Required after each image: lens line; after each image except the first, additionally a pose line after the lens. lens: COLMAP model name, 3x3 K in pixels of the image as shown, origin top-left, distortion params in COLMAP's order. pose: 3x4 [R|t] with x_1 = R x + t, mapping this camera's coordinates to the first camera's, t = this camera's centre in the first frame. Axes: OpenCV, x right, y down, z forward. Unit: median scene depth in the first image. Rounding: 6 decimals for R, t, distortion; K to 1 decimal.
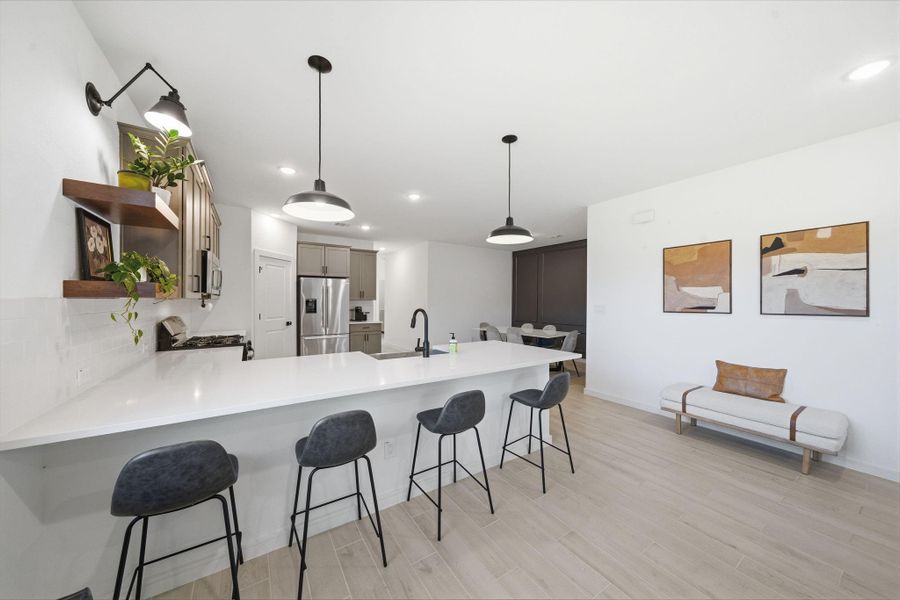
lens RADIAL K [[304.2, 0, 443.5], [0, 304.2, 300.8], [0, 0, 1]] dist [-0.005120, 0.002521]
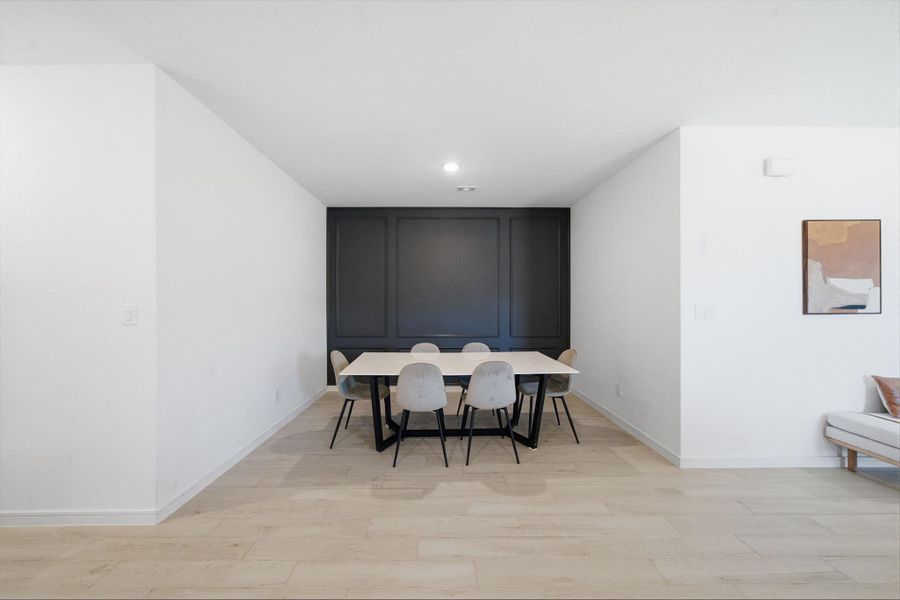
lens RADIAL K [[304.2, 0, 437.0], [0, 304.2, 302.8], [0, 0, 1]] dist [-0.005120, 0.002521]
pose [[0.534116, -0.000904, 0.845411, -0.310108], [-0.000327, 0.999999, 0.001276, 0.011806], [-0.845411, -0.000958, 0.534115, 1.460628]]
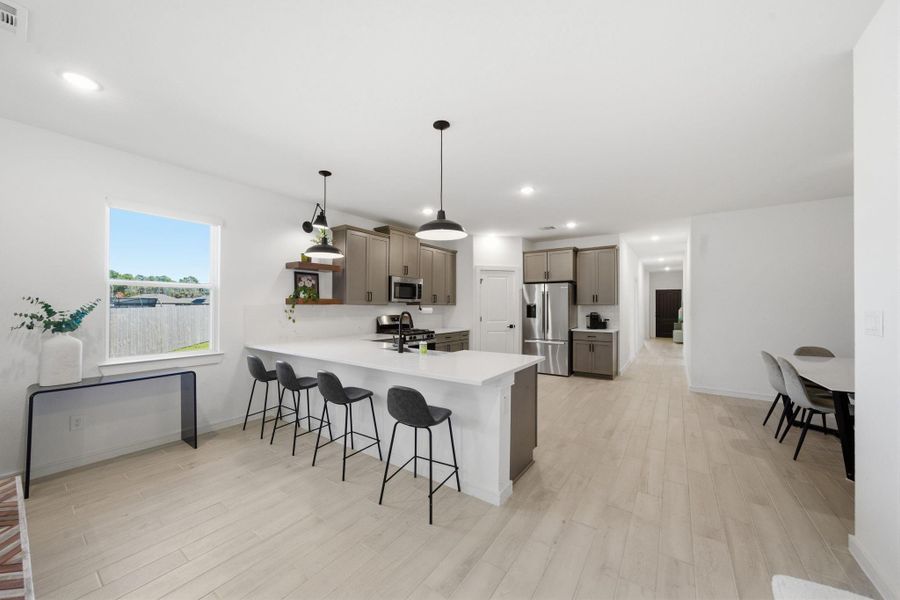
lens RADIAL K [[326.4, 0, 446.1], [0, 326.4, 305.7], [0, 0, 1]] dist [-0.009357, 0.001170]
pose [[0.374787, -0.006389, -0.927089, 0.895317], [0.001945, 0.999979, -0.006105, 0.010201], [0.927109, 0.000485, 0.374792, 0.510863]]
